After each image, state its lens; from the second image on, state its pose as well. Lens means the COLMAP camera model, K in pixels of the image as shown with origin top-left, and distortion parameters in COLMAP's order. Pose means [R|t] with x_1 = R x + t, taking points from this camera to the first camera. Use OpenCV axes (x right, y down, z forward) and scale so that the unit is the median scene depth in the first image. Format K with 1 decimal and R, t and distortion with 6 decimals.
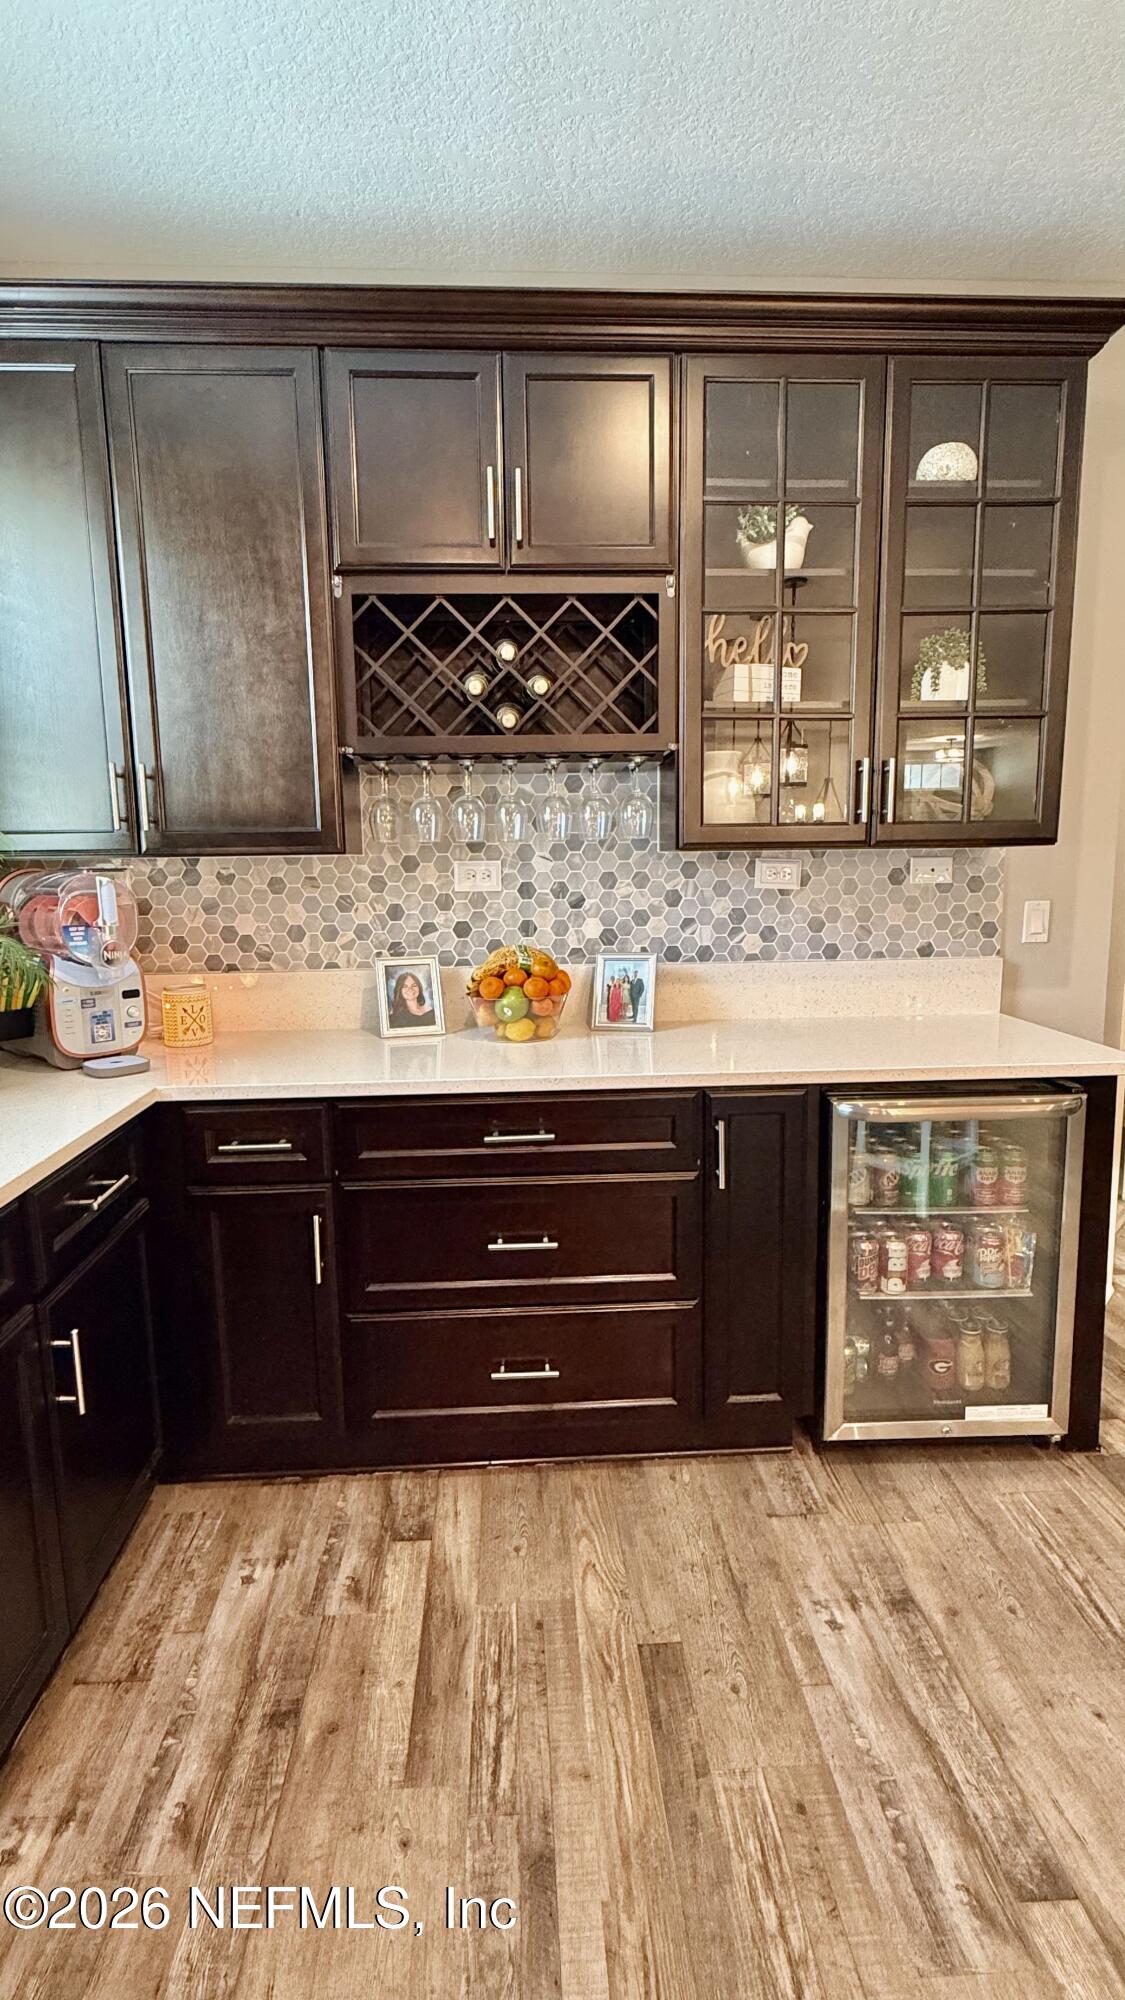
lens RADIAL K [[899.0, 0, 568.5], [0, 899.0, 1002.4], [0, 0, 1]] dist [-0.036059, -0.000402]
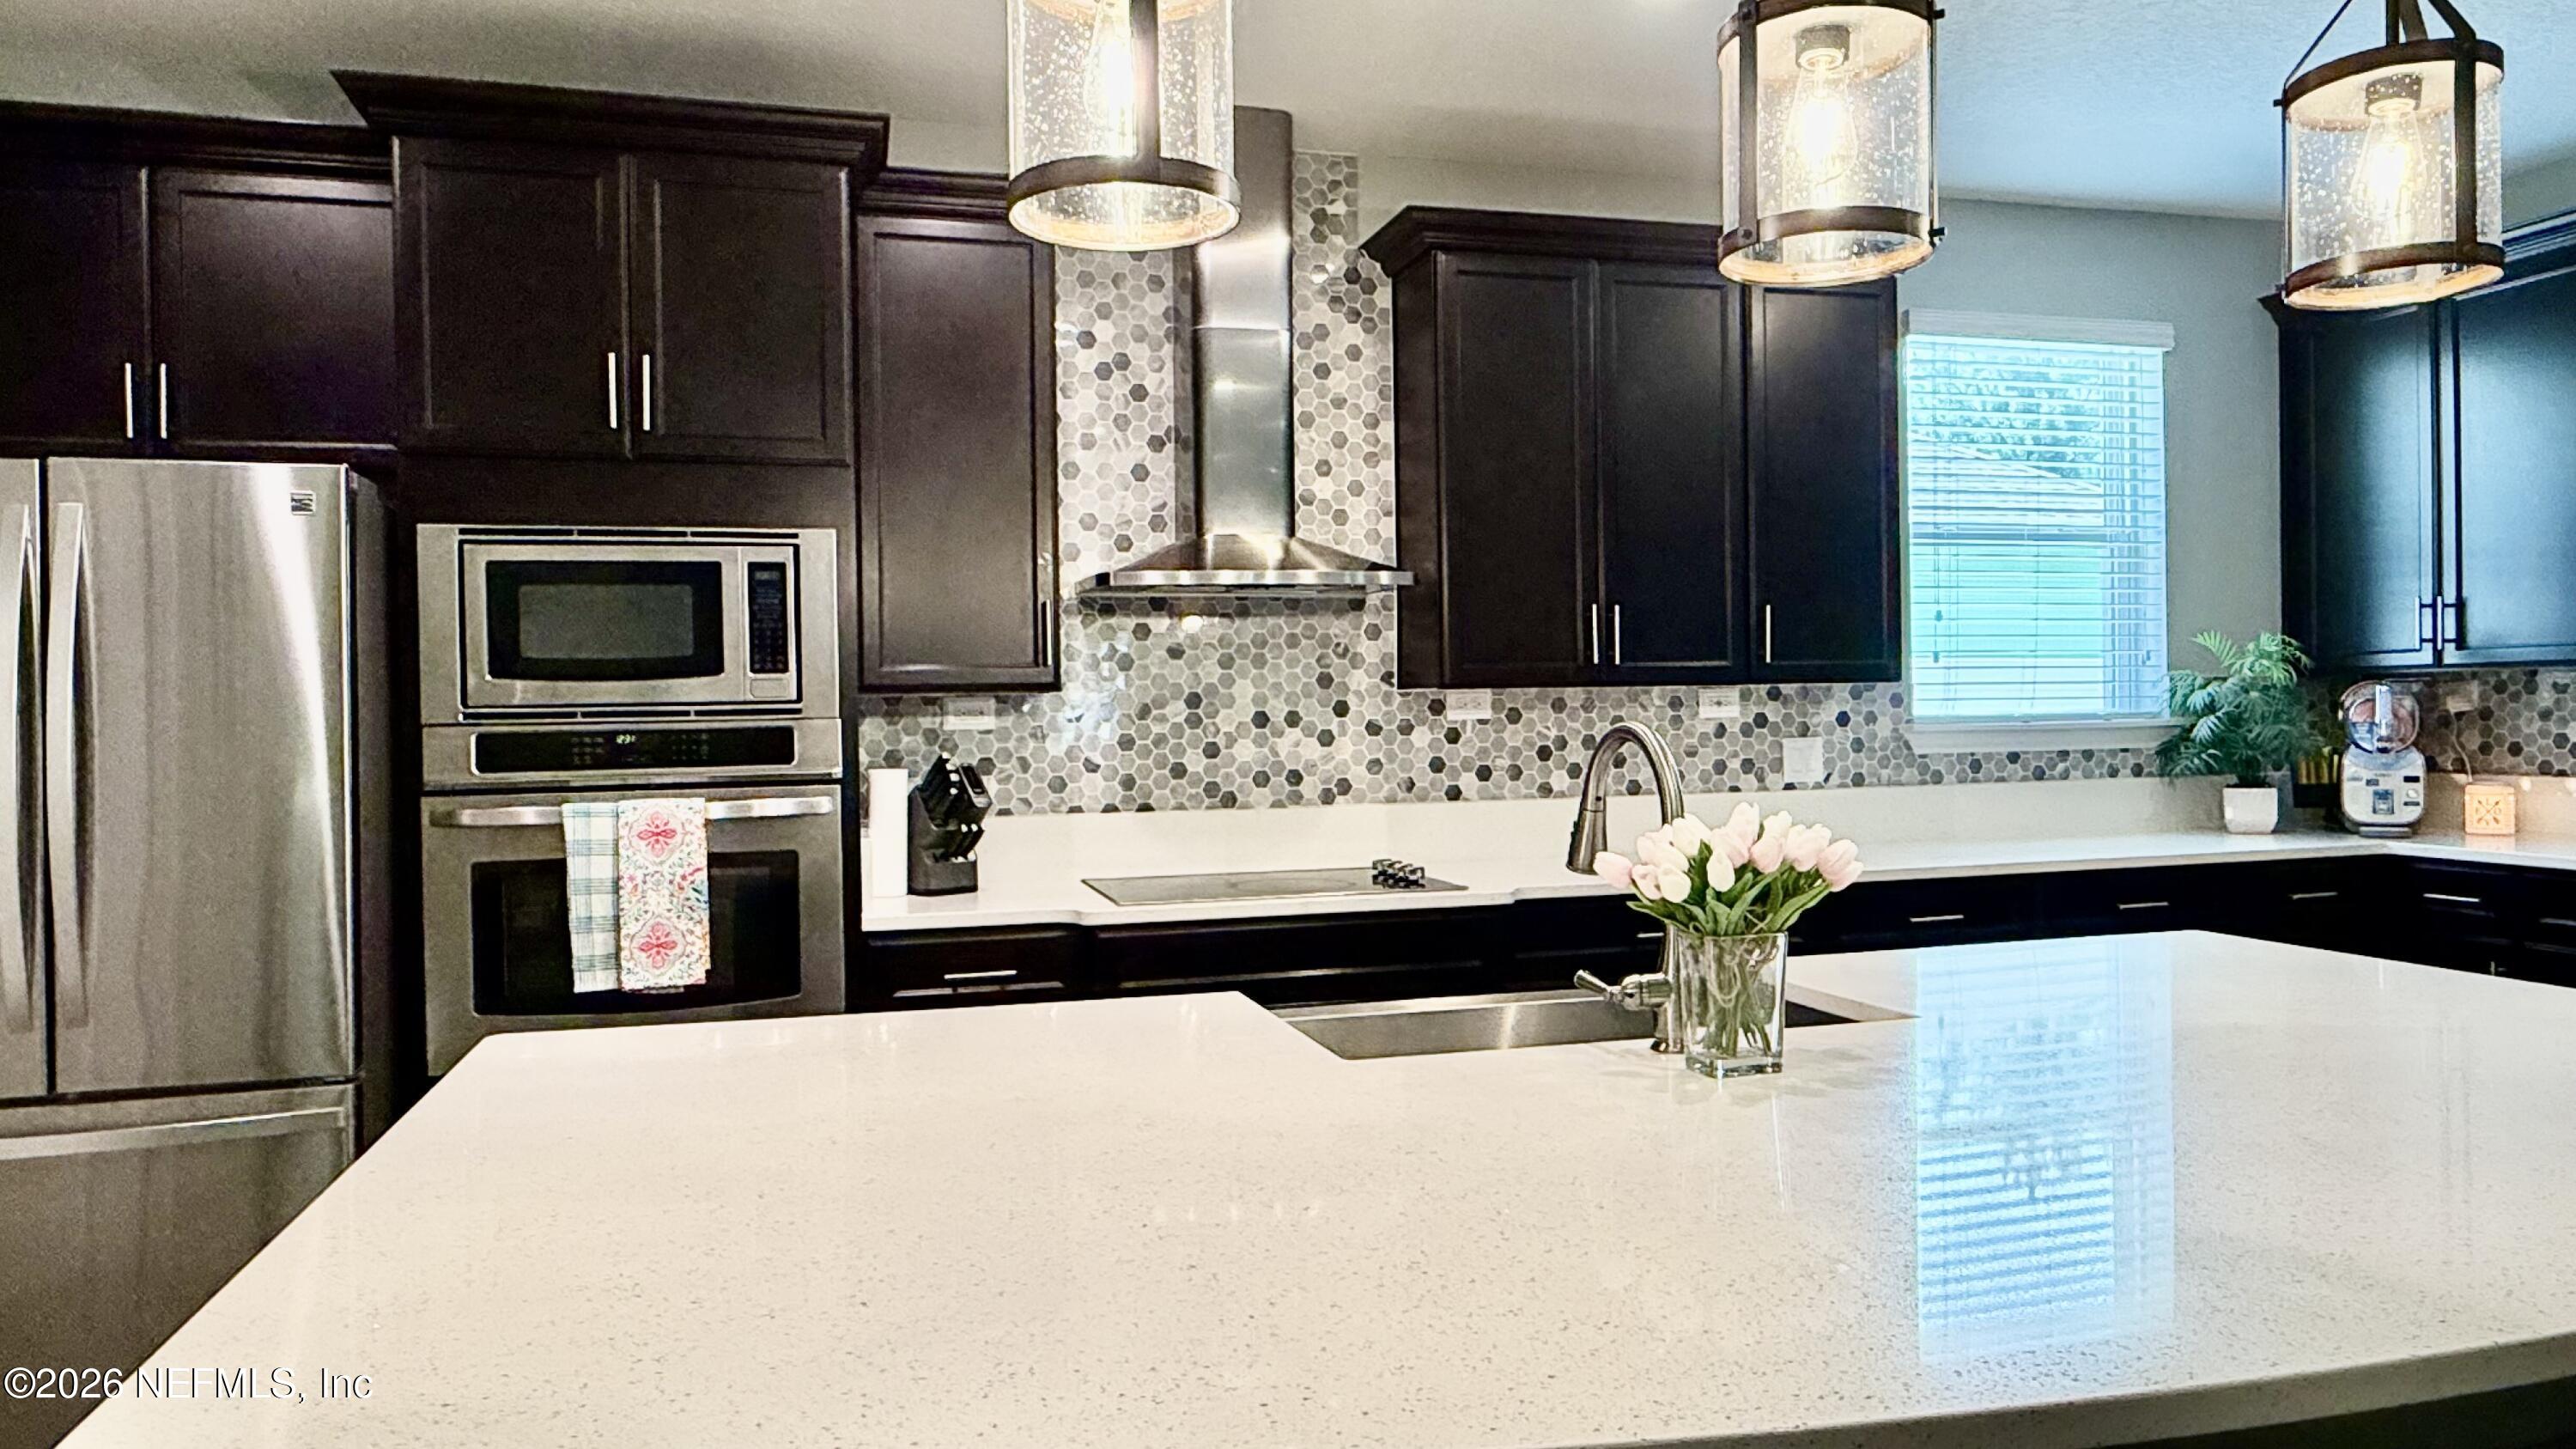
lens RADIAL K [[1689.8, 0, 1288.4], [0, 1689.8, 725.8], [0, 0, 1]] dist [0.001902, -0.000856]
pose [[0.213896, 0.019821, -0.976655, 1.241855], [-0.136401, 0.990606, -0.009769, 0.129607], [0.967287, 0.135306, 0.214590, -0.875045]]
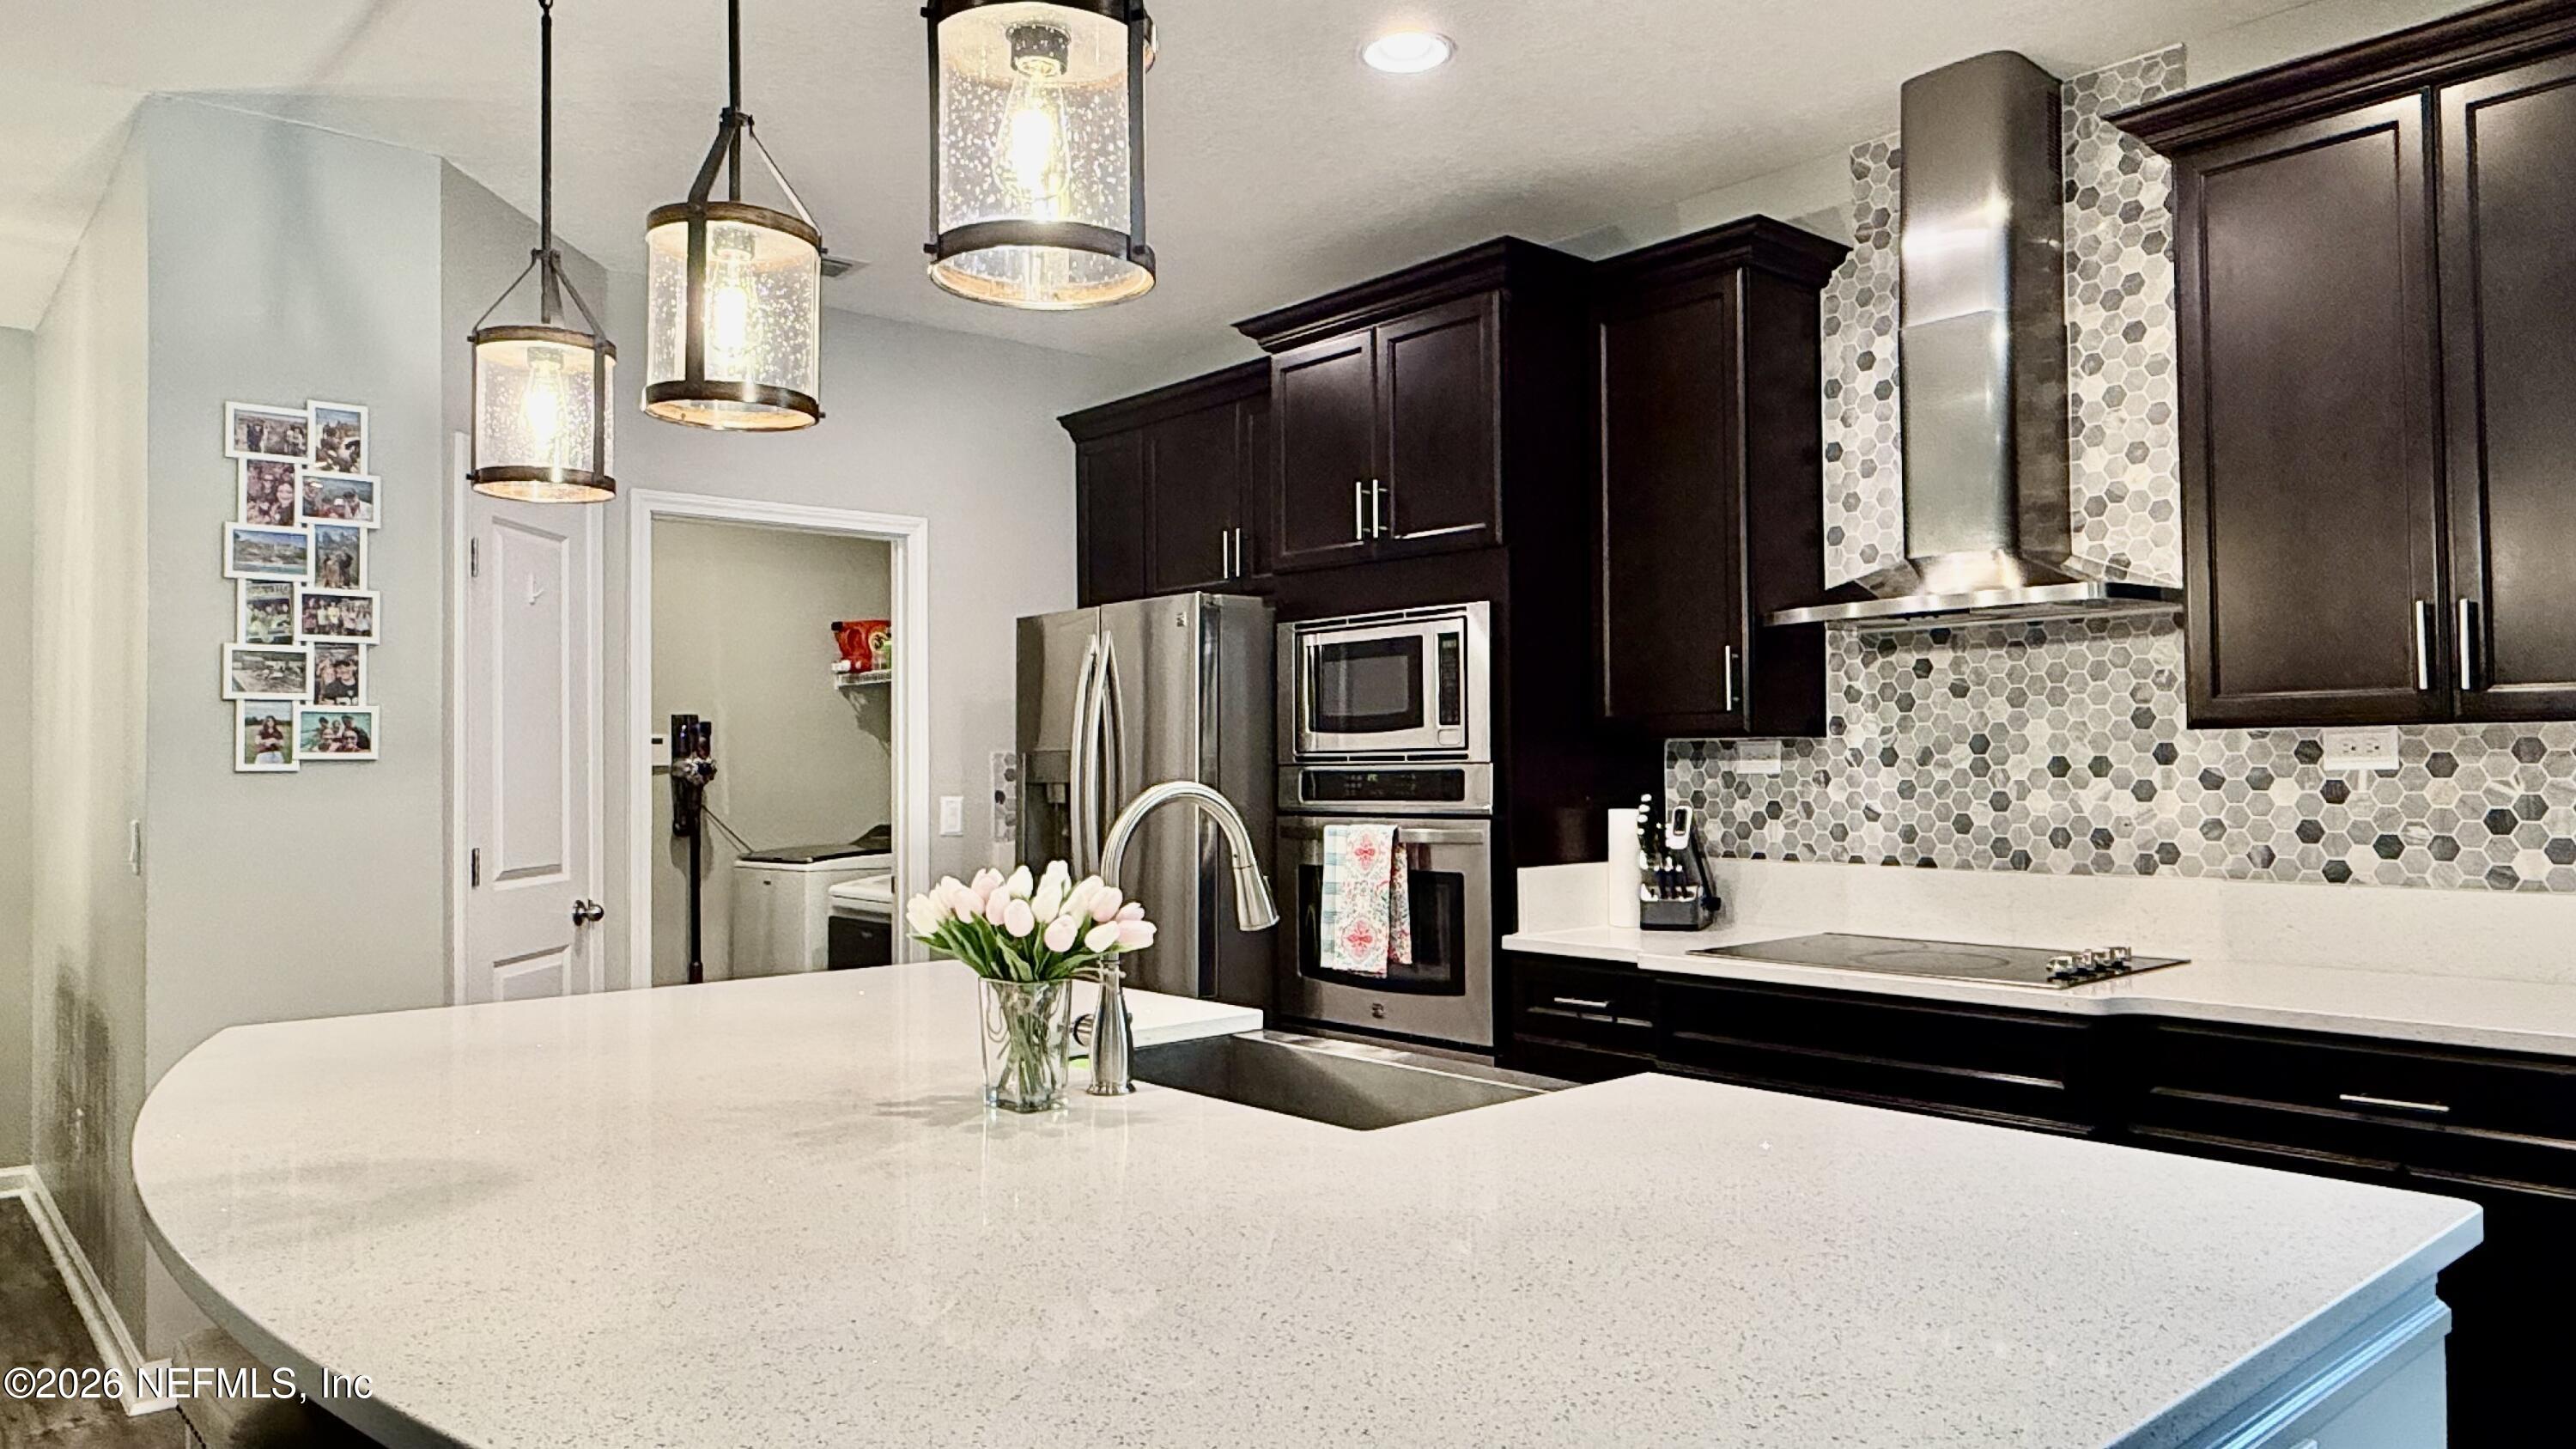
lens RADIAL K [[1689.8, 0, 1292.2], [0, 1689.8, 726.0], [0, 0, 1]] dist [0.001902, -0.000856]
pose [[-0.791320, 0.009727, -0.611325, 0.929348], [-0.070973, 0.991652, 0.107649, -0.042595], [0.607269, 0.128573, -0.784024, 0.260116]]
